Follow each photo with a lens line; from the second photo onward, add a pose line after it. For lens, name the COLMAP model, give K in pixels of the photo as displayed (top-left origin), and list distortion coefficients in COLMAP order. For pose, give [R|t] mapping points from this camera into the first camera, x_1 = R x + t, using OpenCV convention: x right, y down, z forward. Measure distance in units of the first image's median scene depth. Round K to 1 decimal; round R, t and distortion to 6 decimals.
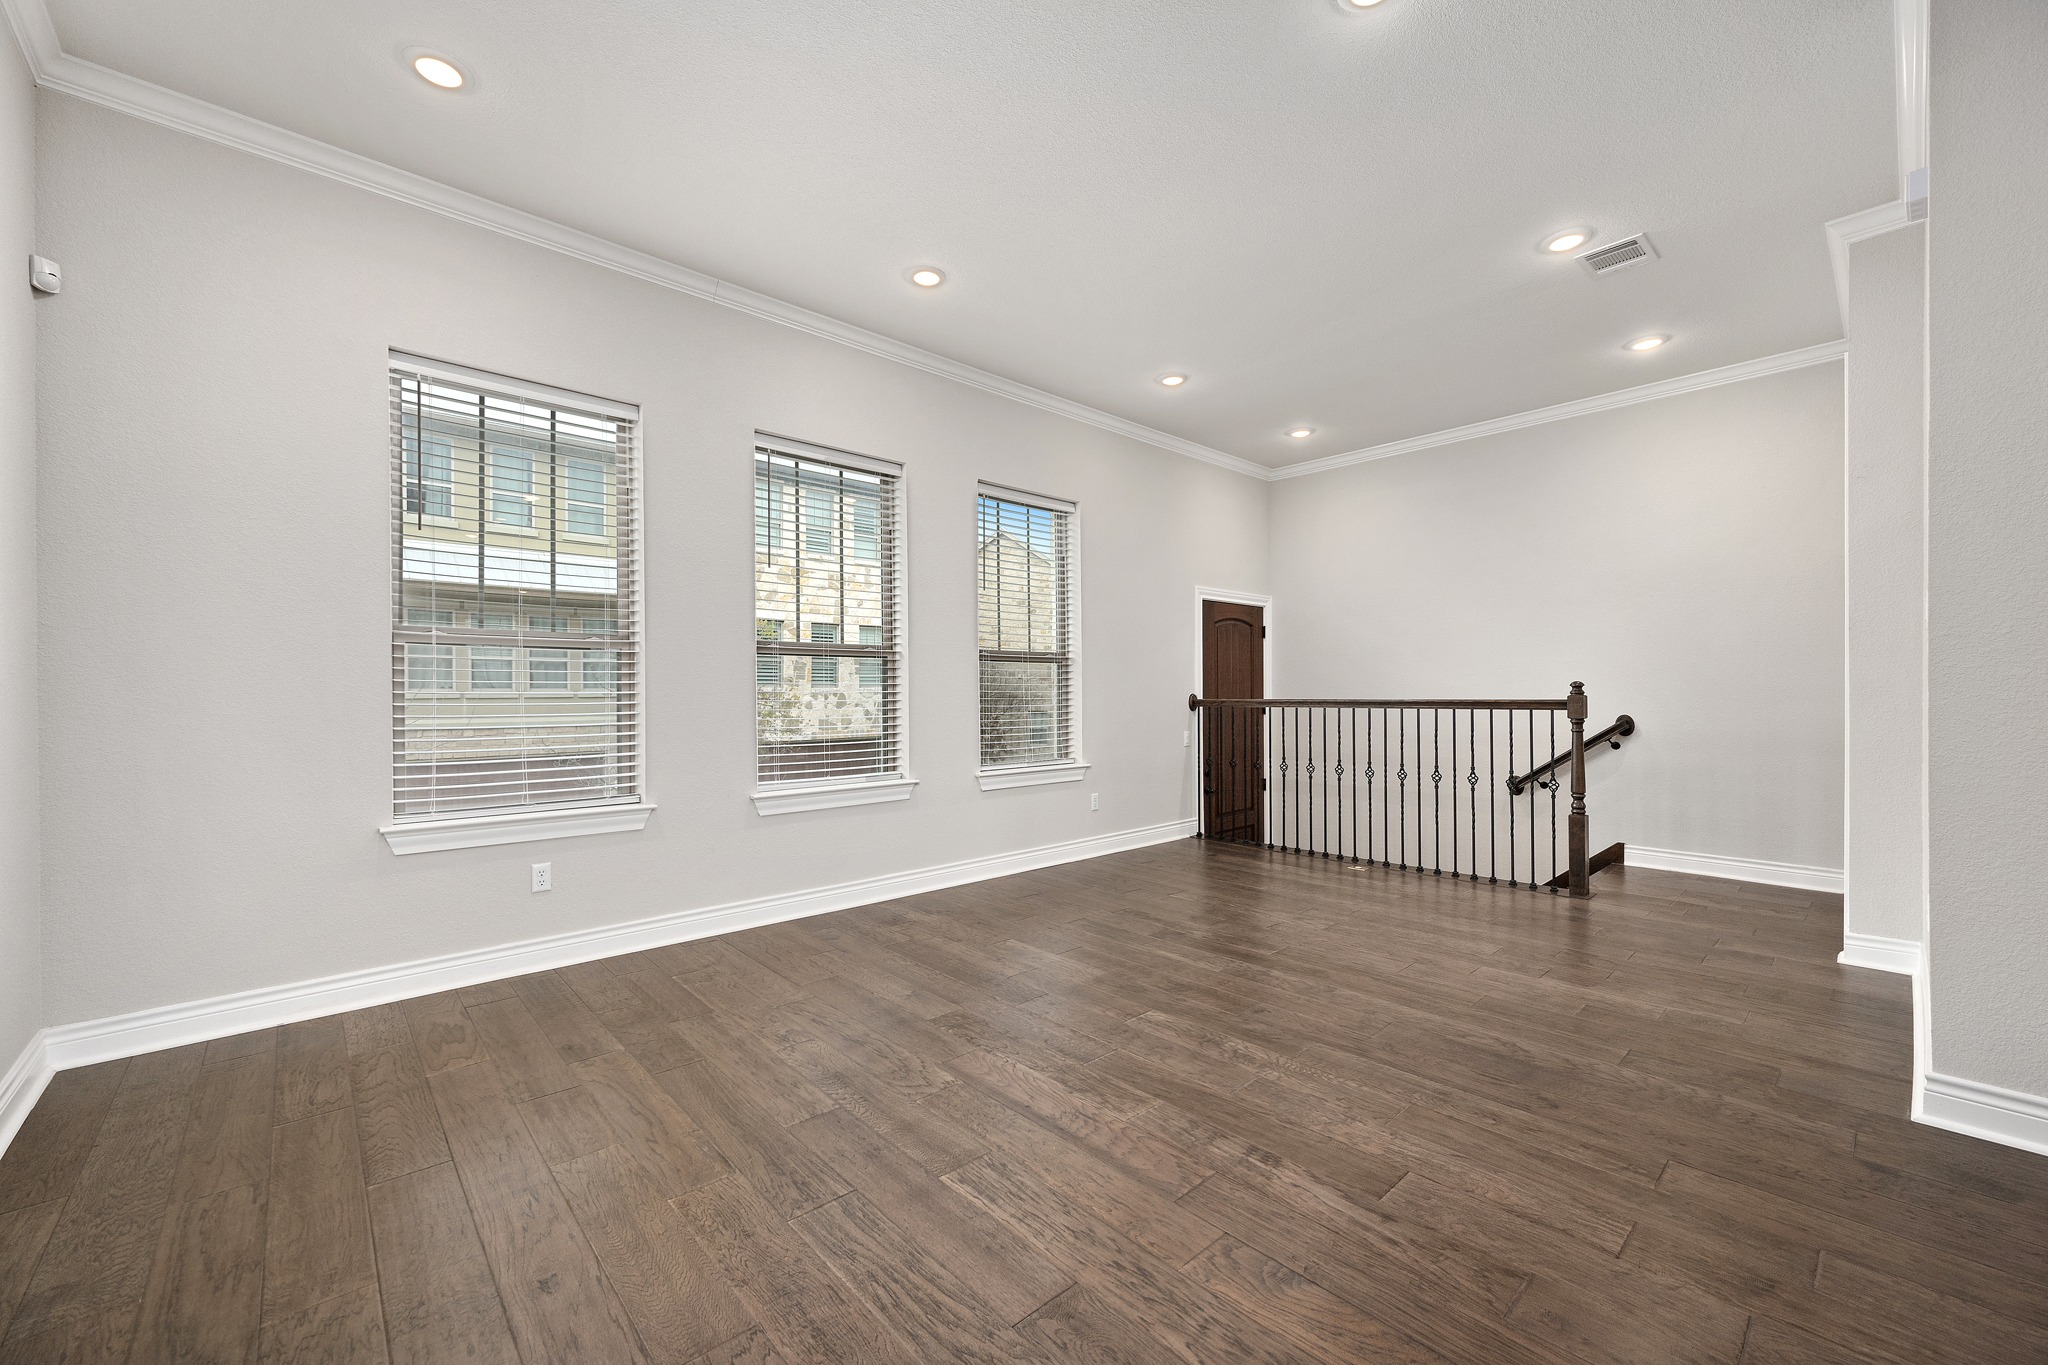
lens RADIAL K [[796.7, 0, 1023.8], [0, 796.7, 687.3], [0, 0, 1]] dist [-0.001773, -0.000344]
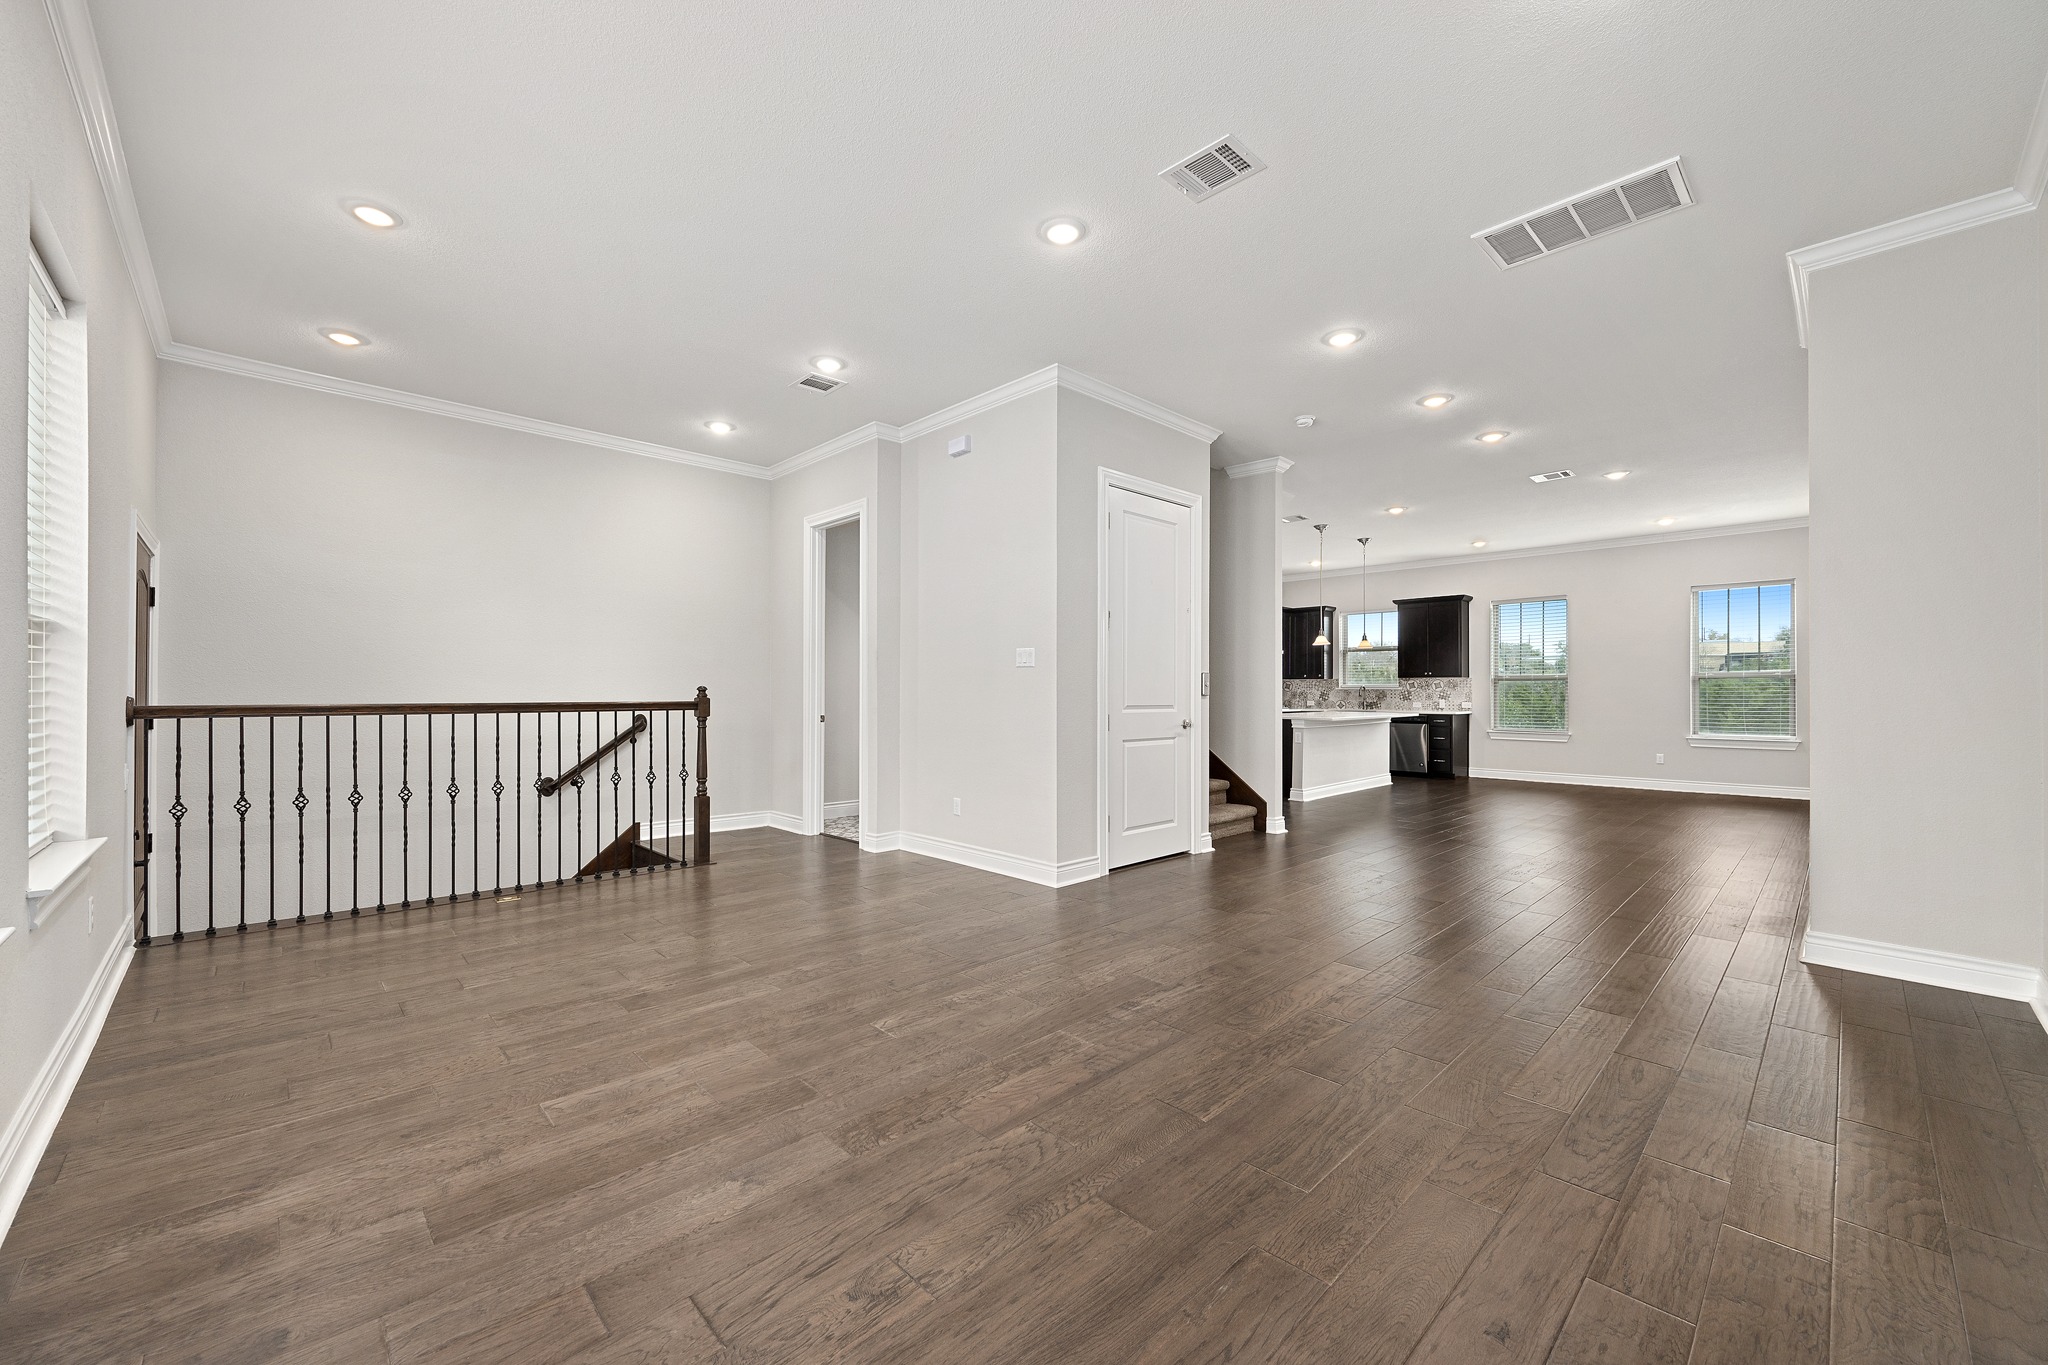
lens RADIAL K [[796.7, 0, 1017.7], [0, 796.7, 688.0], [0, 0, 1]] dist [-0.001773, -0.000344]
pose [[-0.021535, 0.010667, 0.999711, -0.882413], [-0.007117, 0.999916, -0.010823, 0.008943], [-0.999743, -0.007348, -0.021457, 0.921382]]
